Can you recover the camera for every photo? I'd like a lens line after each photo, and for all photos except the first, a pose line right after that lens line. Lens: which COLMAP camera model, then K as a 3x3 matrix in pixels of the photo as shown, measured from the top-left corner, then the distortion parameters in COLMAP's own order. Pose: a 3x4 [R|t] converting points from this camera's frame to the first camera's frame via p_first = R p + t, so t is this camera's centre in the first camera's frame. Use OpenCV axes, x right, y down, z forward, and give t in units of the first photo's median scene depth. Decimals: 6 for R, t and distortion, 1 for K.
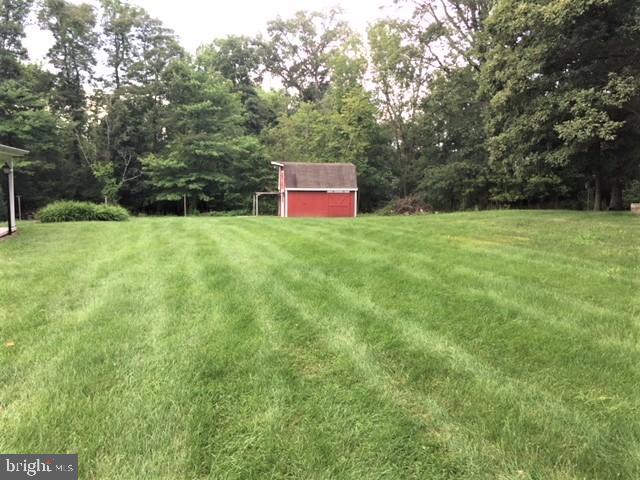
lens RADIAL K [[544.4, 0, 320.7], [0, 544.4, 250.5], [0, 0, 1]] dist [0.005725, -0.002408]
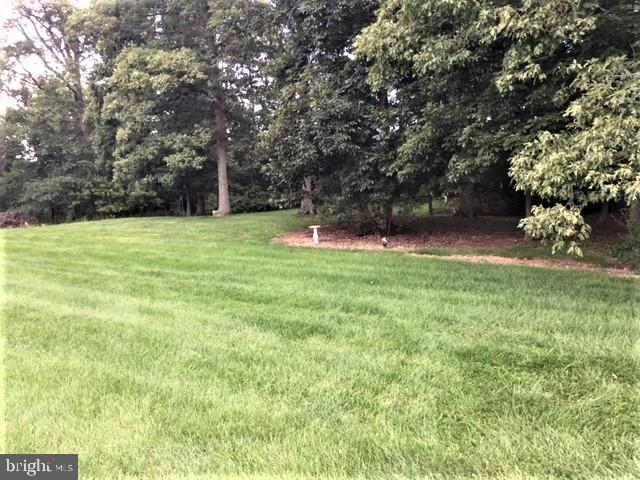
lens RADIAL K [[575.7, 0, 320.0], [0, 575.7, 240.0], [0, 0, 1]] dist [0.006871, 0.006333]
pose [[0.754936, -0.054443, 0.653535, -0.115471], [0.083721, 0.996395, -0.013706, 0.019324], [-0.650433, 0.065062, 0.756772, -0.177450]]
